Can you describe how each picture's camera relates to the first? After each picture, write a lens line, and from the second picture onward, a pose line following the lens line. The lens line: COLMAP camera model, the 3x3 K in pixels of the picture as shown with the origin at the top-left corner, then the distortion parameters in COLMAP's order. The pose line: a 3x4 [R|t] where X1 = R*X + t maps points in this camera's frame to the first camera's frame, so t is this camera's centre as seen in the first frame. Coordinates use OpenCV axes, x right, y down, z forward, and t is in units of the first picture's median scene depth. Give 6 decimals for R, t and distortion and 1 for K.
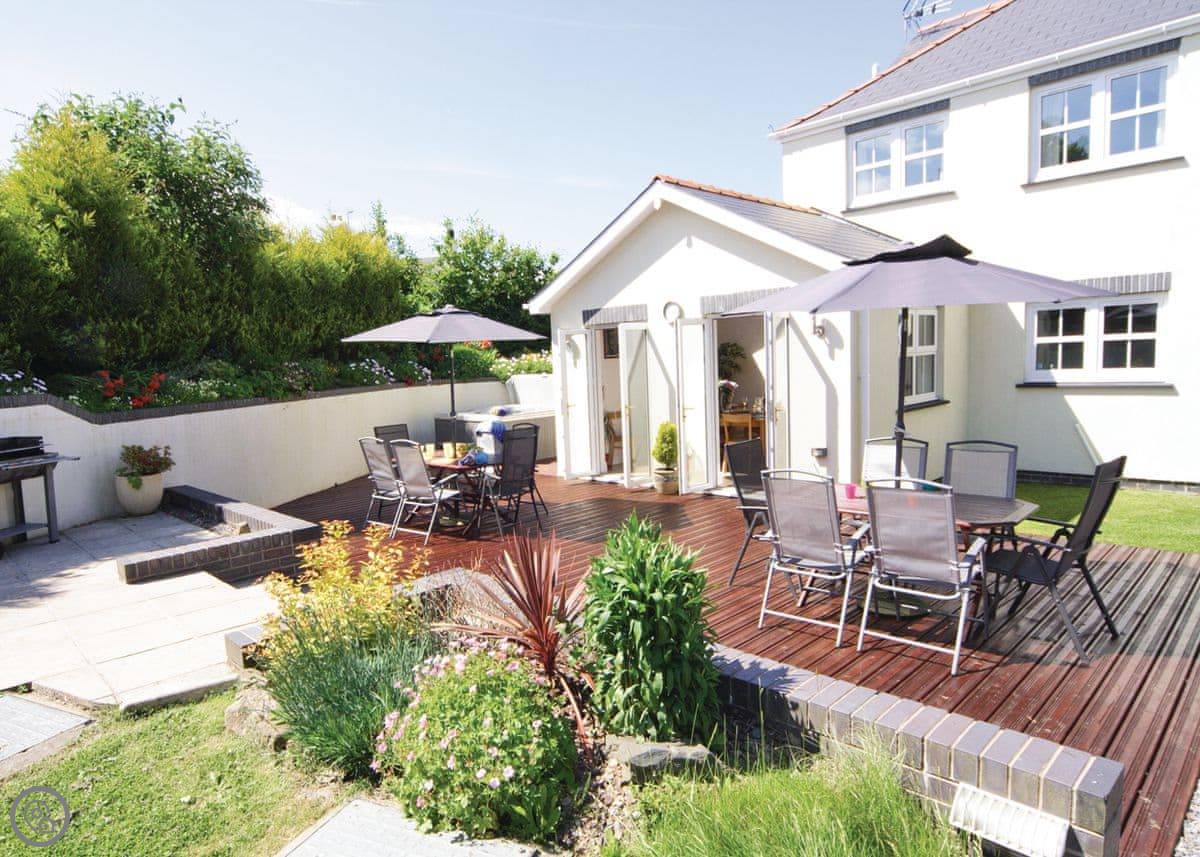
lens RADIAL K [[710.2, 0, 600.0], [0, 710.2, 428.5], [0, 0, 1]] dist [-0.005392, -0.001116]
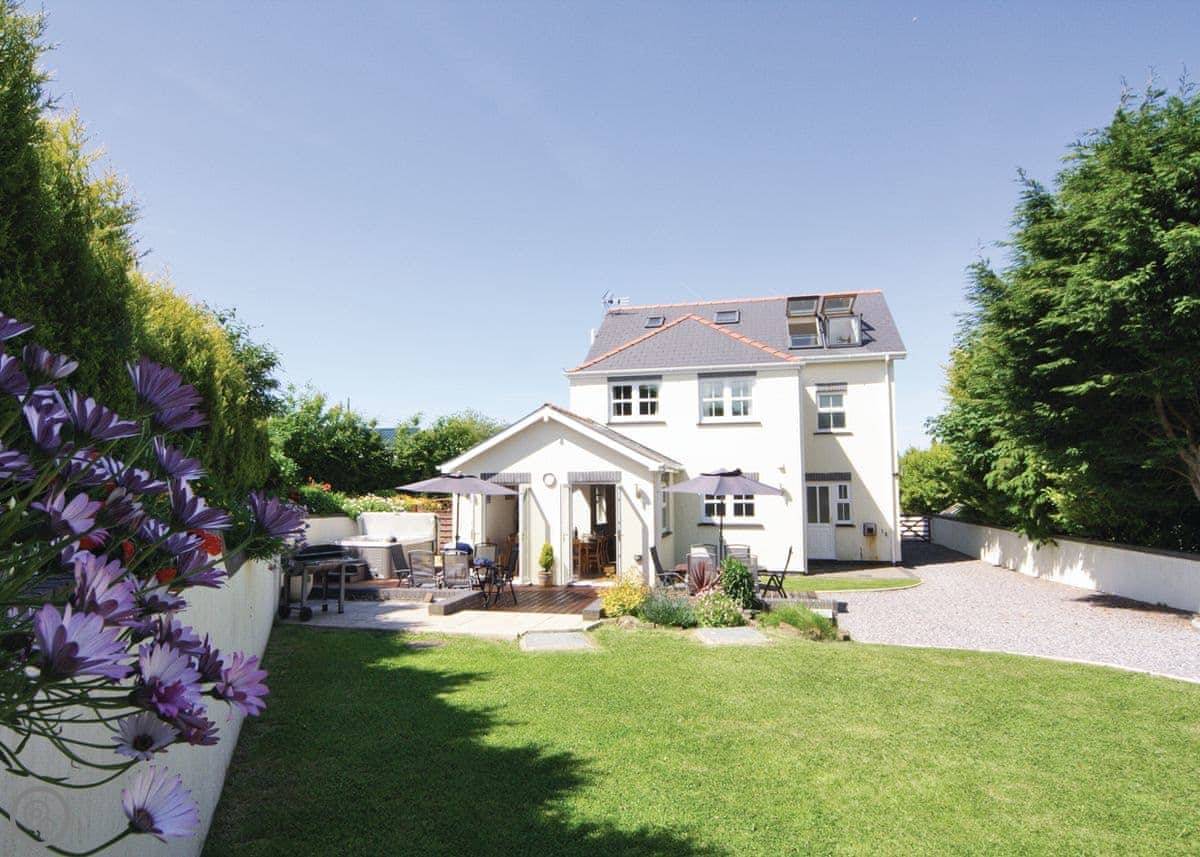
lens RADIAL K [[710.2, 0, 600.0], [0, 710.2, 428.5], [0, 0, 1]] dist [-0.005392, -0.001116]
pose [[0.834411, 0.087213, 0.544198, -0.757738], [0.021154, 0.981605, -0.189746, 0.046815], [-0.550736, 0.169839, 0.817218, -0.512750]]
